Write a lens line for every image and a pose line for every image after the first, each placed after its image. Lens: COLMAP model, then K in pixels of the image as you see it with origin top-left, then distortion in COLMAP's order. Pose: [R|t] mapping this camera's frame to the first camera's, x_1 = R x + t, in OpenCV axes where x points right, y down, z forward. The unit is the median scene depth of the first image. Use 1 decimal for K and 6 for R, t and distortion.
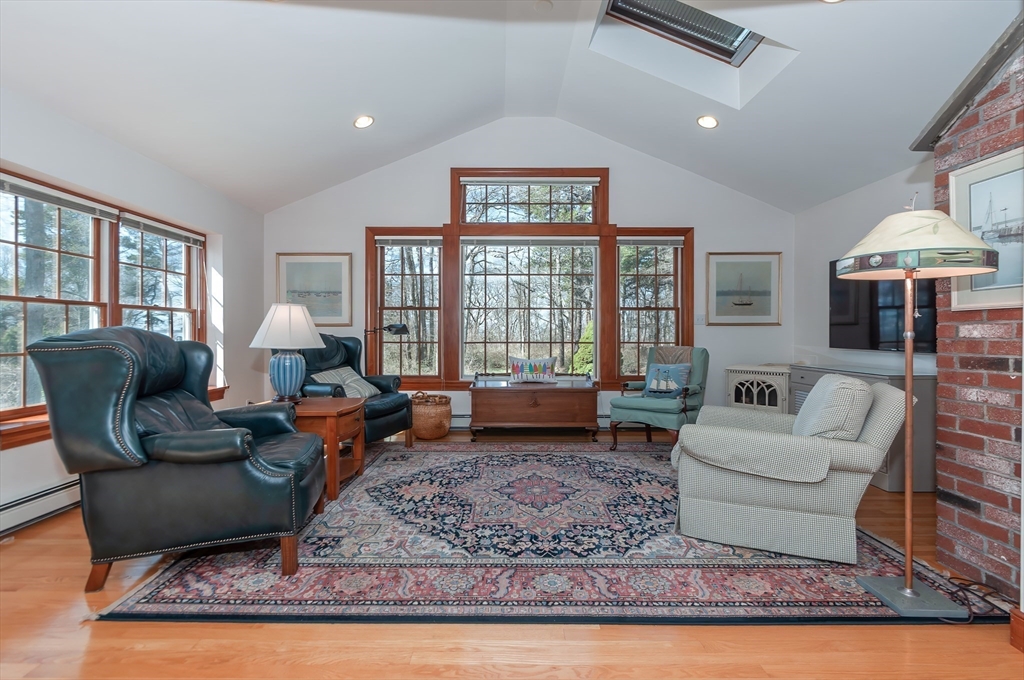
lens RADIAL K [[520.8, 0, 520.4], [0, 520.8, 323.7], [0, 0, 1]] dist [0.017666, -0.003231]
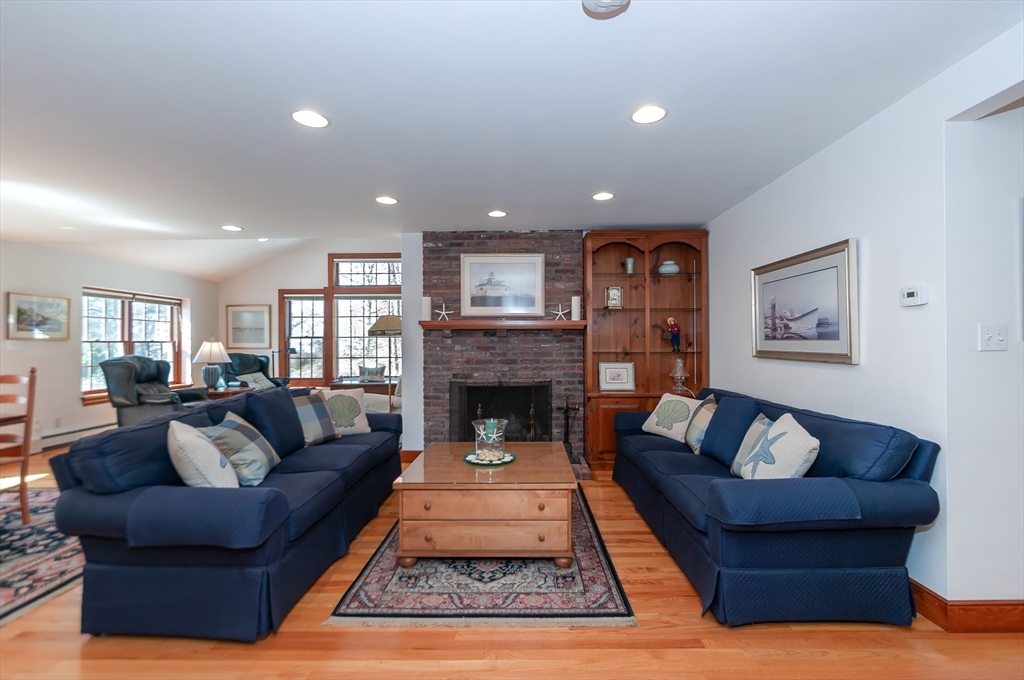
lens RADIAL K [[520.8, 0, 509.0], [0, 520.8, 336.1], [0, 0, 1]] dist [0.017666, -0.003231]
pose [[0.999594, -0.011076, -0.026249, 0.551452], [0.011161, 0.999933, 0.003097, -0.038688], [0.026213, -0.003389, 0.999651, -0.738622]]
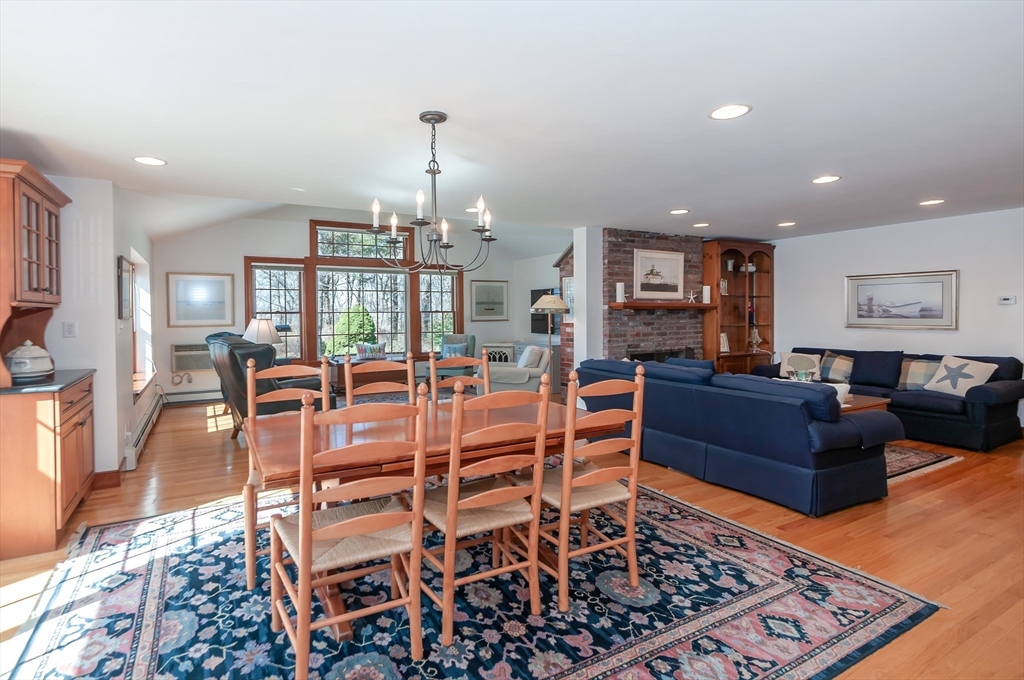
lens RADIAL K [[520.8, 0, 536.7], [0, 520.8, 319.6], [0, 0, 1]] dist [0.017666, -0.003231]
pose [[0.858846, -0.019660, 0.511857, -0.395479], [0.004250, 0.999502, 0.031259, -0.064370], [-0.512217, -0.024671, 0.858502, -0.697937]]
